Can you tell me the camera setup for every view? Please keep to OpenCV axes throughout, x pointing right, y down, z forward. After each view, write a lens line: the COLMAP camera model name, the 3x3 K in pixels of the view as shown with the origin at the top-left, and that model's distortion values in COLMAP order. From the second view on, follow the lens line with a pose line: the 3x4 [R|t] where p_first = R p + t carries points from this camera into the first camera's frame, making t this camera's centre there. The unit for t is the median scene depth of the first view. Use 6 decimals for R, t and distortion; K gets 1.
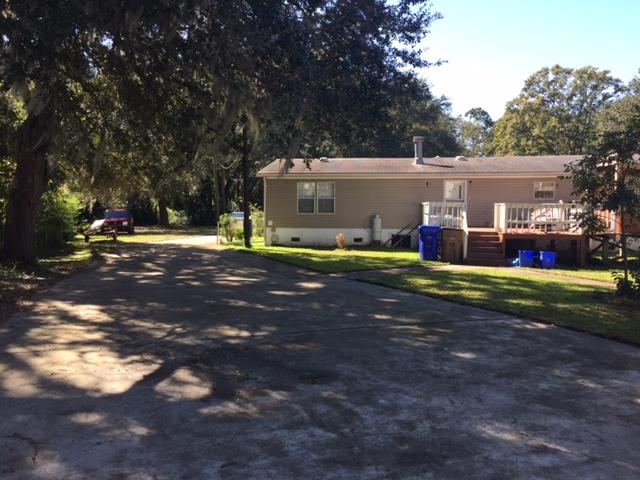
lens RADIAL K [[539.6, 0, 319.8], [0, 539.6, 241.1], [0, 0, 1]] dist [0.014035, 0.004094]
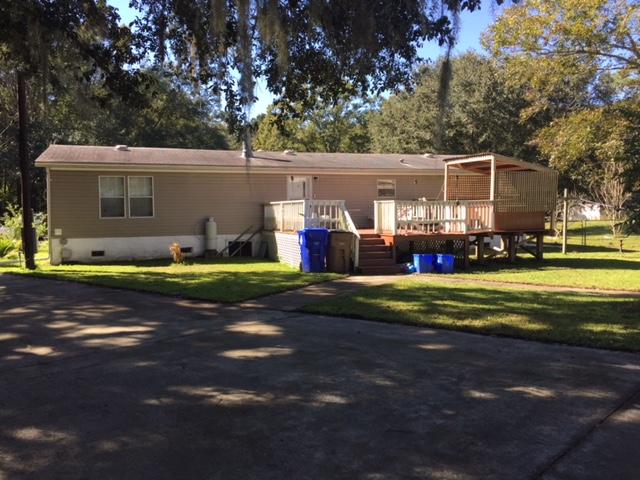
lens RADIAL K [[539.6, 0, 320.1], [0, 539.6, 238.8], [0, 0, 1]] dist [0.014035, 0.004094]
pose [[0.885743, -0.037846, 0.462631, -0.122001], [0.043520, 0.999051, -0.001595, -0.008946], [-0.462132, 0.021546, 0.886549, 0.213960]]
